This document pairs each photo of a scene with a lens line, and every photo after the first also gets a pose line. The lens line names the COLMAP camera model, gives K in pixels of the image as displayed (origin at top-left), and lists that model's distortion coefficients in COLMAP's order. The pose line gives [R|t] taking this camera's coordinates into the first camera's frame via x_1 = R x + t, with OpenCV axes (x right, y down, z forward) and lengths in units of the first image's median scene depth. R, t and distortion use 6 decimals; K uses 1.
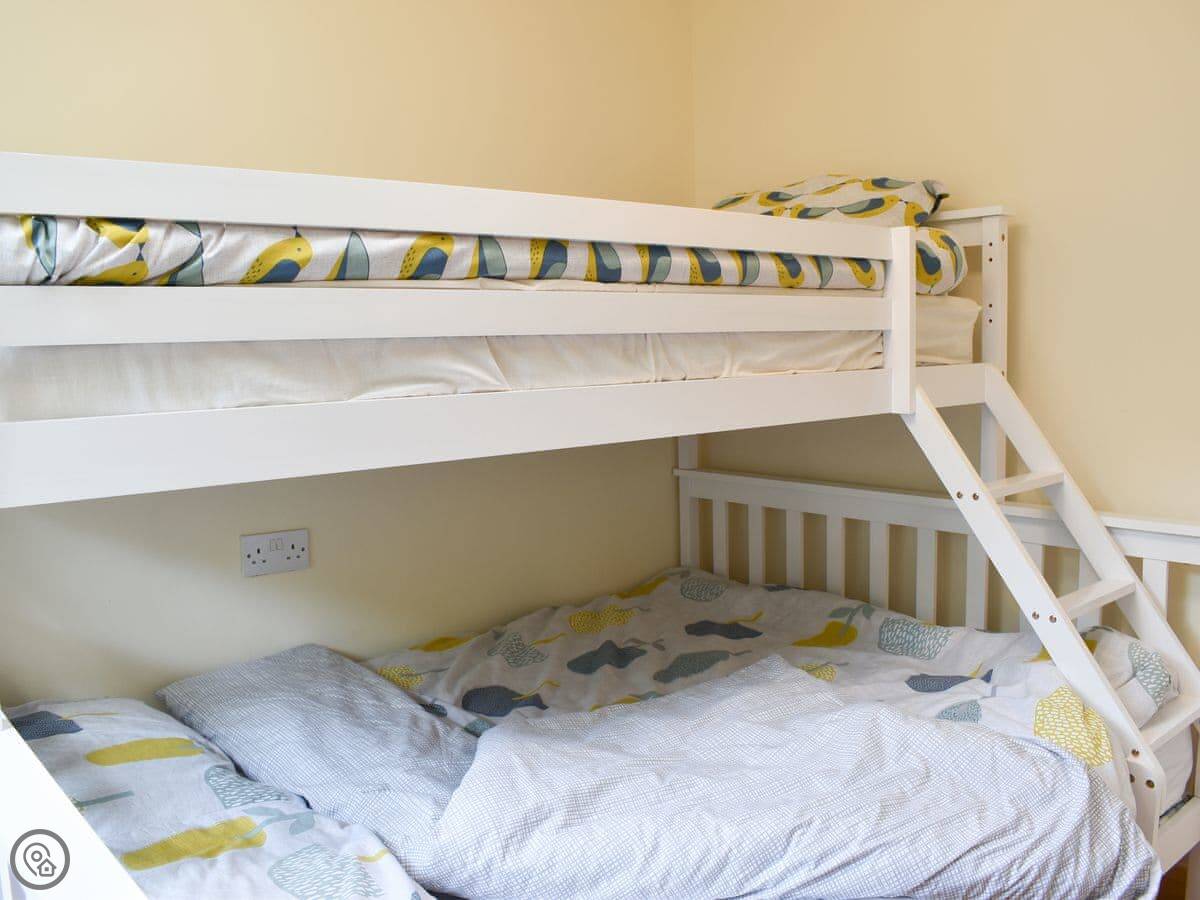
lens RADIAL K [[1052.3, 0, 600.0], [0, 1052.3, 450.0], [0, 0, 1]] dist [-0.092883, 0.003412]
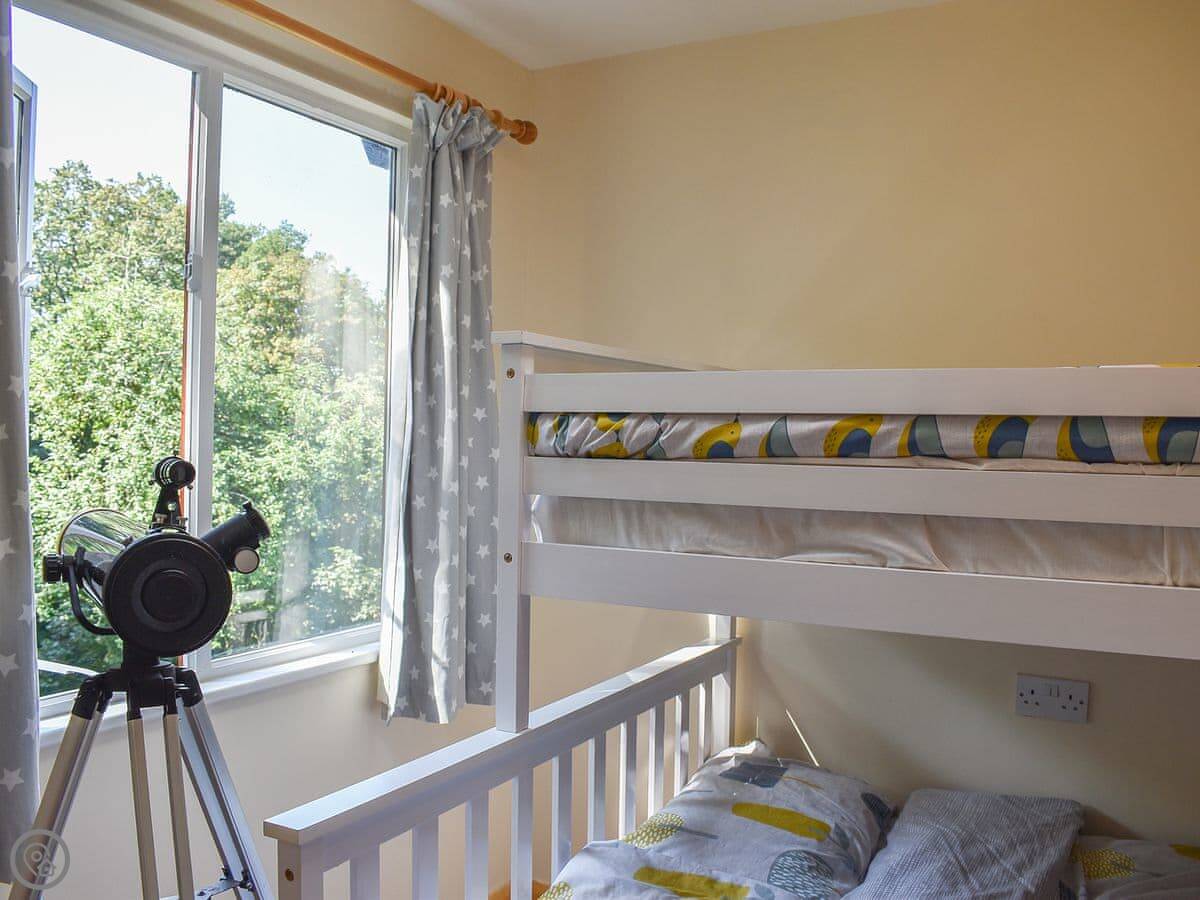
lens RADIAL K [[1052.3, 0, 600.0], [0, 1052.3, 450.0], [0, 0, 1]] dist [-0.092883, 0.003412]
pose [[0.351781, 0.039536, -0.935247, 0.739712], [-0.123179, 0.992375, -0.004381, -0.131992], [0.927942, 0.116744, 0.353968, 0.371374]]
